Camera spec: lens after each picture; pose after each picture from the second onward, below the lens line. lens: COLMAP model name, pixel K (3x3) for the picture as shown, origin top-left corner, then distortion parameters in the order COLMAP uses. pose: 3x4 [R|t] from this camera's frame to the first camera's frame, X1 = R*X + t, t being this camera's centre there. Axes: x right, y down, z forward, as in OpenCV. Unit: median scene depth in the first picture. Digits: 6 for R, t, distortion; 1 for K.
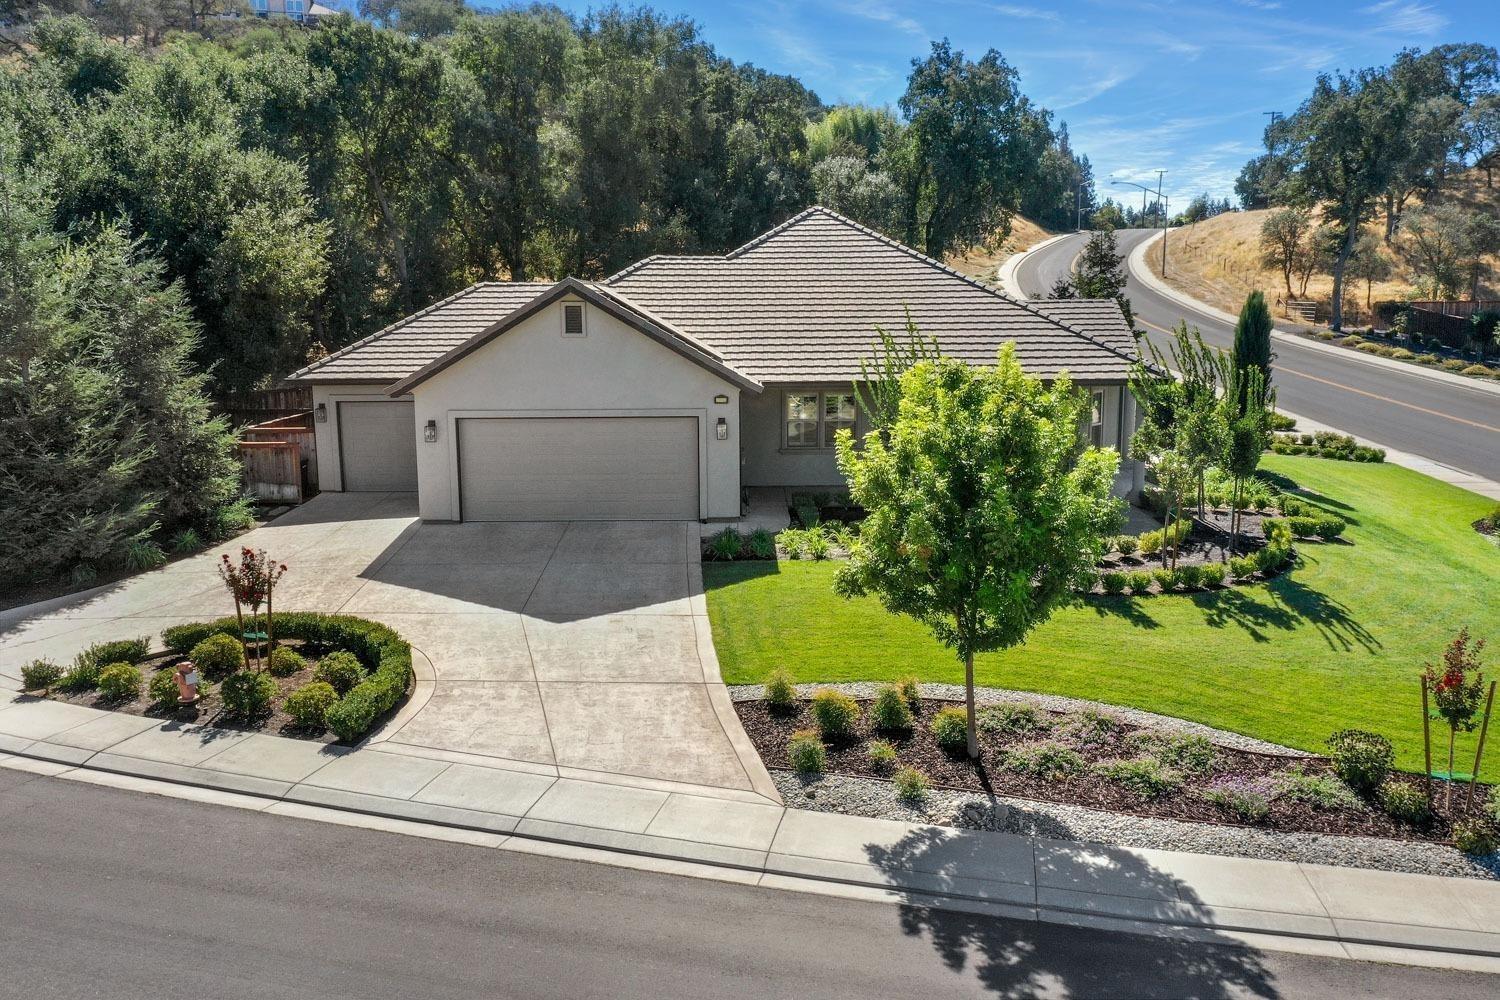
lens RADIAL K [[1217.2, 0, 751.4], [0, 1217.2, 465.4], [0, 0, 1]] dist [0.001336, -0.006061]
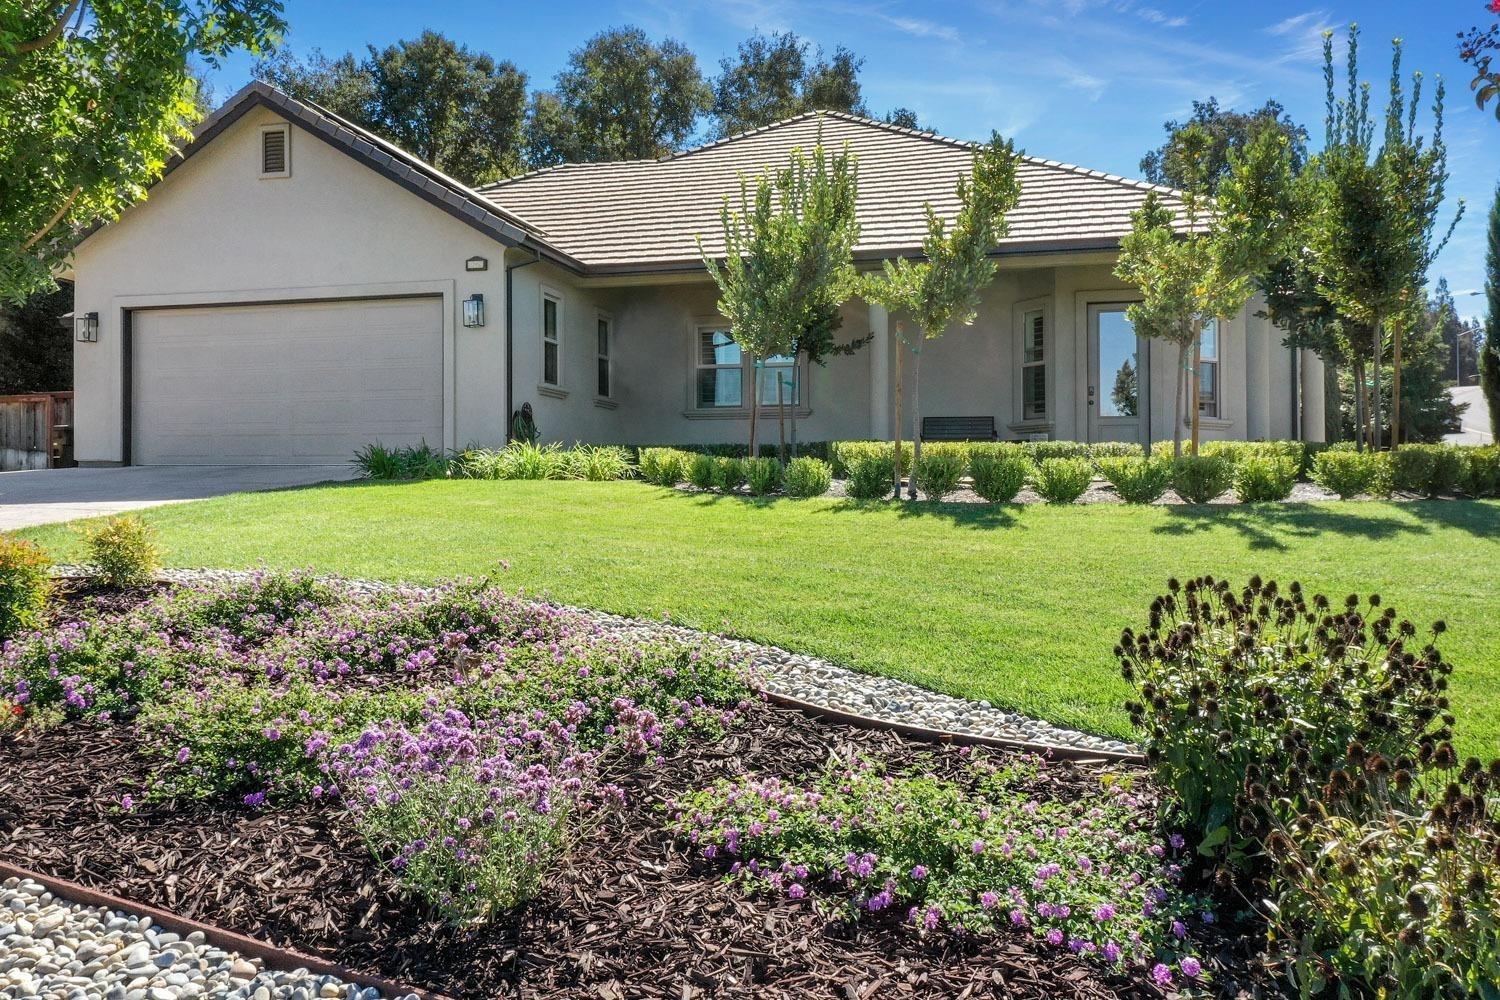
lens RADIAL K [[1208.7, 0, 754.3], [0, 1208.7, 501.0], [0, 0, 1]] dist [0.001881, 0.003678]
pose [[0.965771, 0.022899, -0.258382, 0.422353], [-0.057215, 0.990368, -0.126087, 0.206589], [0.253006, 0.136554, 0.957779, 0.743055]]
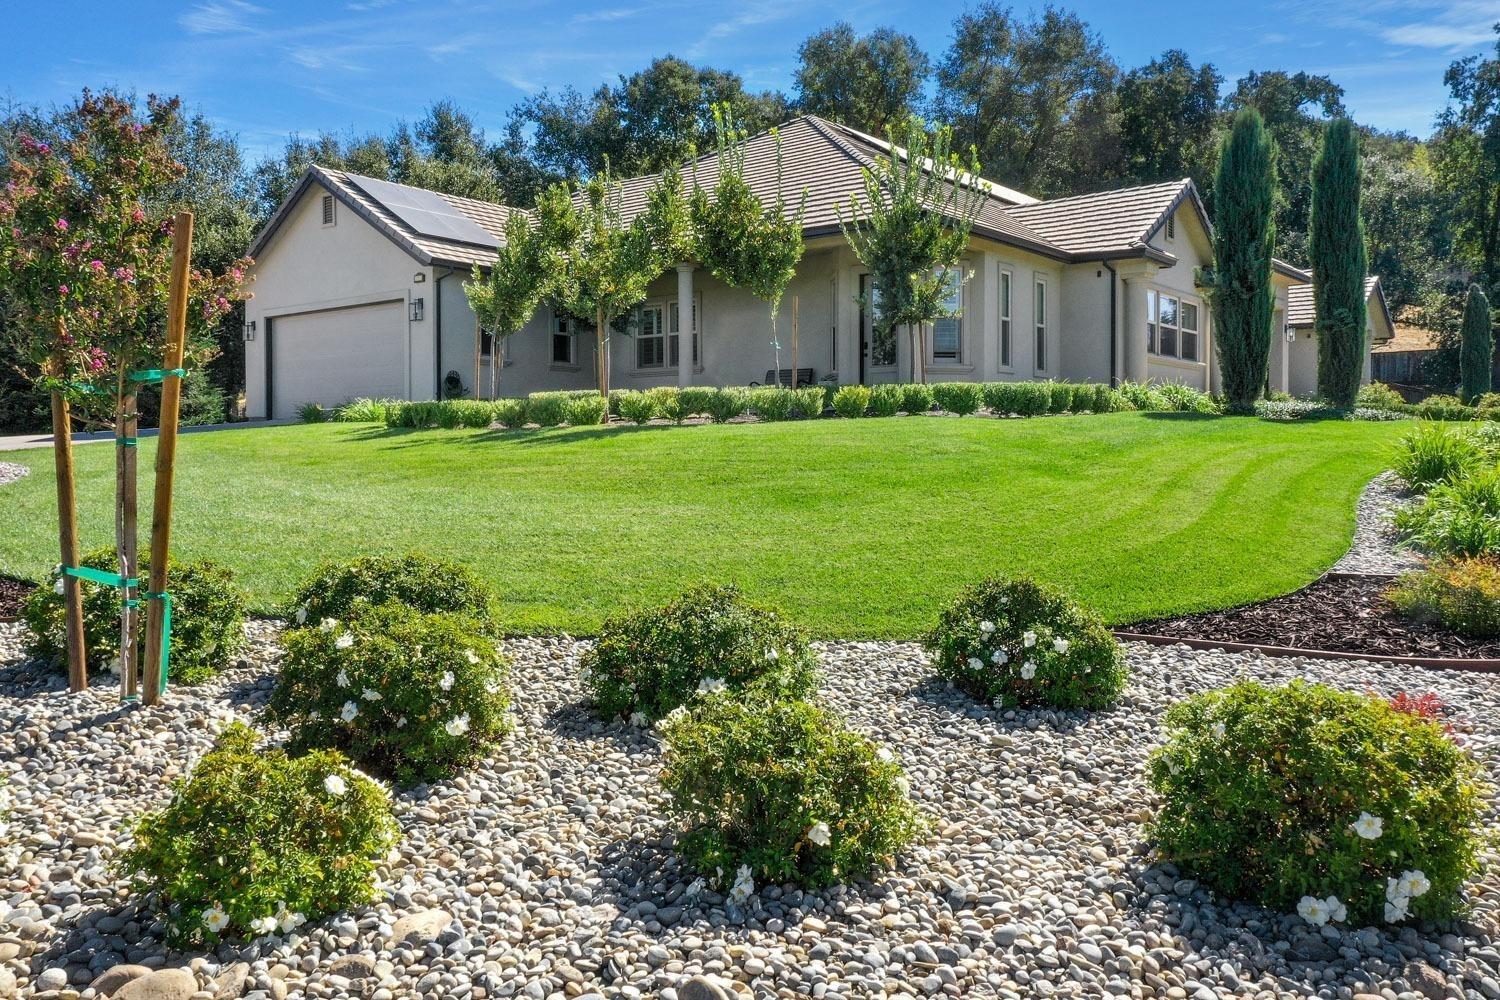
lens RADIAL K [[1217.2, 0, 751.4], [0, 1217.2, 465.4], [0, 0, 1]] dist [0.001336, -0.006061]
pose [[0.796429, 0.017785, -0.604470, 1.145454], [-0.090499, 0.991816, -0.090057, 0.227132], [0.597922, 0.126429, 0.791521, 0.700771]]
